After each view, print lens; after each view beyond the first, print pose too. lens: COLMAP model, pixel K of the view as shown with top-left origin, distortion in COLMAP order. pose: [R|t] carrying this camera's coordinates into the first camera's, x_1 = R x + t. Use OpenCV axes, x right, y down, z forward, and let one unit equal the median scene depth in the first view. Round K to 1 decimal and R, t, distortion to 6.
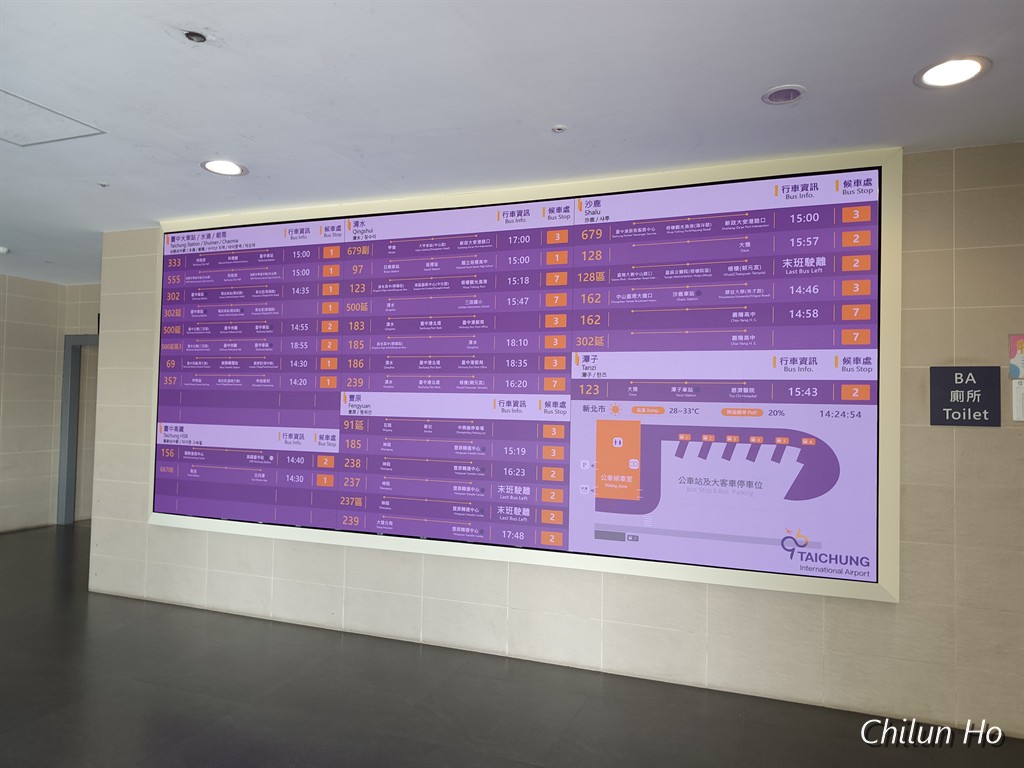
lens RADIAL K [[689.8, 0, 512.0], [0, 689.8, 384.0], [0, 0, 1]] dist [0.054921, -0.052753]
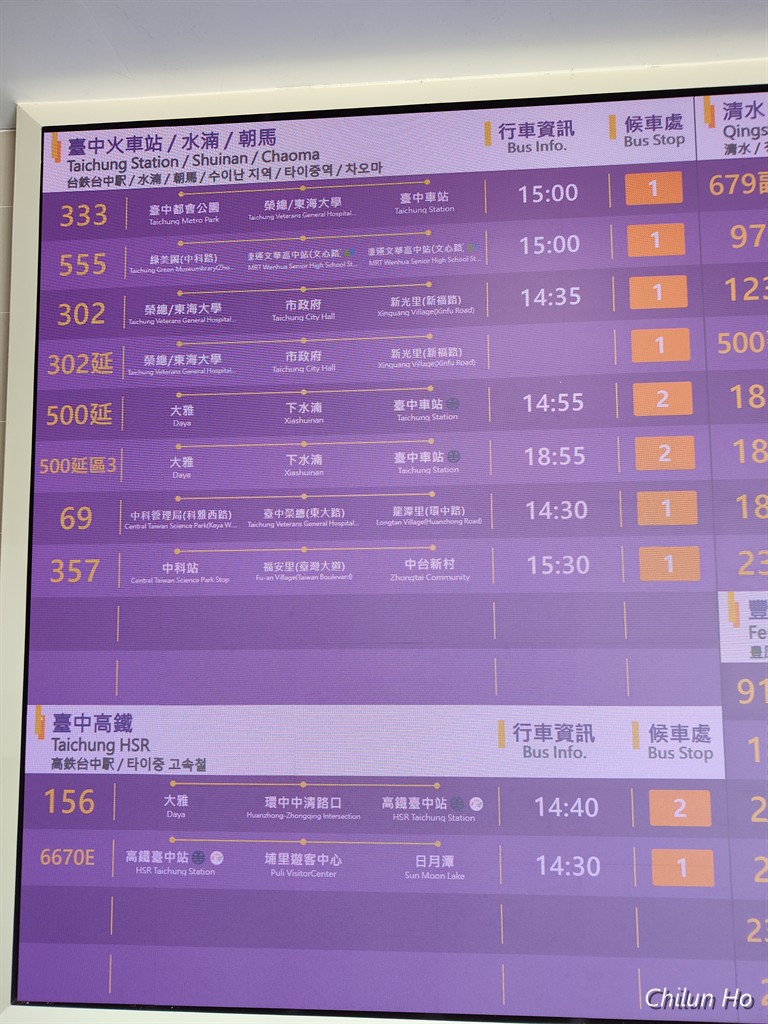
lens RADIAL K [[689.8, 0, 384.0], [0, 689.8, 512.0], [0, 0, 1]] dist [0.054921, -0.052753]
pose [[0.955576, -0.007925, 0.294638, -0.473621], [0.022722, 0.998644, -0.046830, -0.014298], [-0.293867, 0.051445, 0.954461, 0.685233]]
